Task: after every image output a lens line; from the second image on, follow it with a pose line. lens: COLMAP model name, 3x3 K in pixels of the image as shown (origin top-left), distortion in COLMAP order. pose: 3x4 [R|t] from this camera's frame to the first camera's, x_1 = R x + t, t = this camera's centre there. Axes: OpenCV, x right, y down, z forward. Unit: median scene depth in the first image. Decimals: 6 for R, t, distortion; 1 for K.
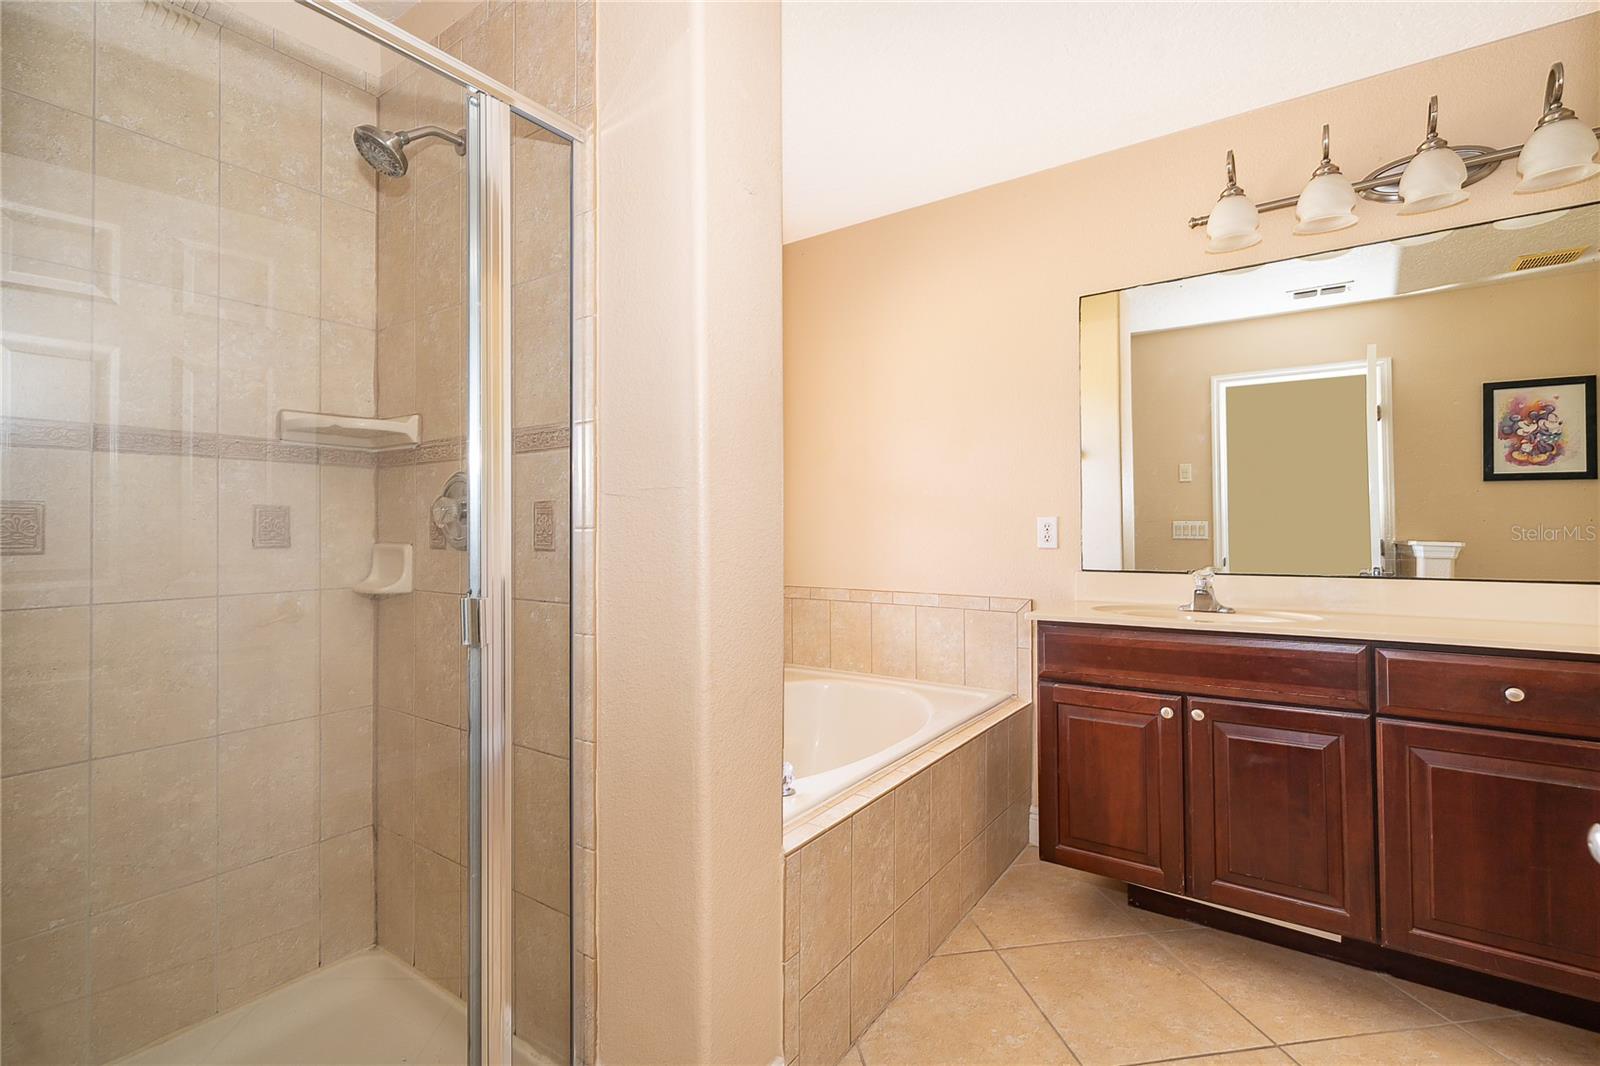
lens RADIAL K [[728.5, 0, 800.6], [0, 728.5, 517.6], [0, 0, 1]] dist [0.001305, -0.000030]
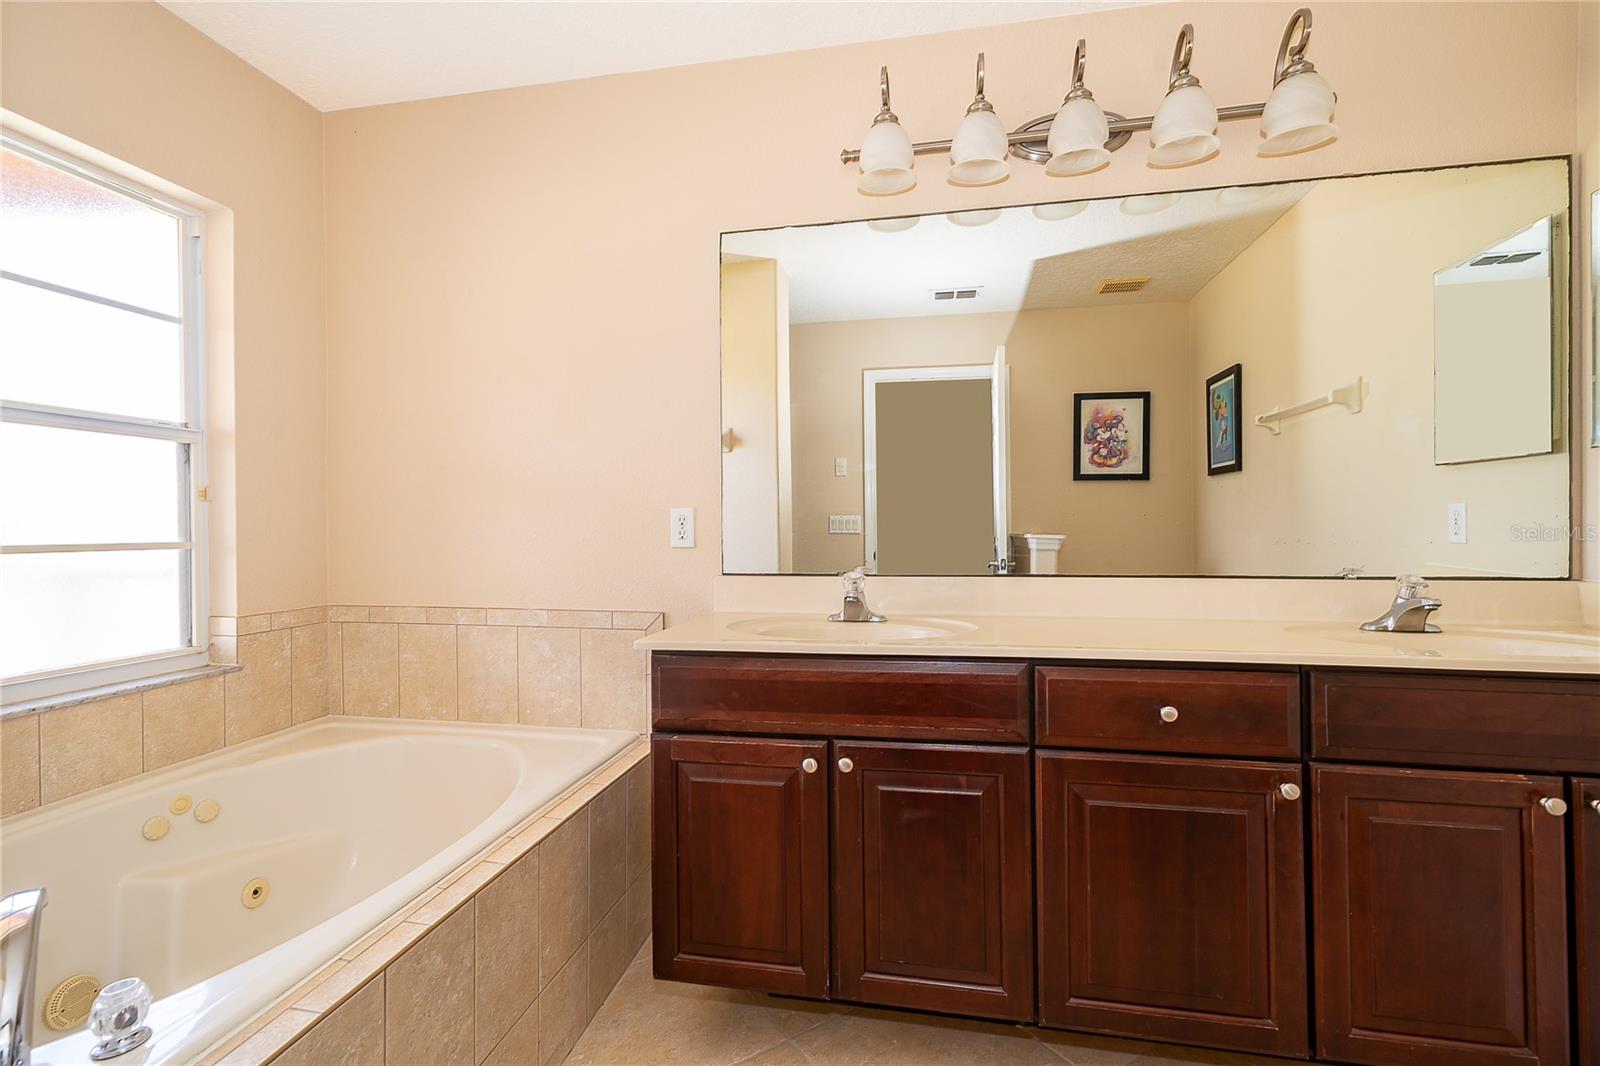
lens RADIAL K [[728.5, 0, 800.6], [0, 728.5, 517.6], [0, 0, 1]] dist [0.001305, -0.000030]
pose [[0.910524, 0.001241, 0.413455, 0.164290], [-0.003976, 0.999976, 0.005755, 0.005786], [-0.413437, -0.006884, 0.910507, 0.287742]]
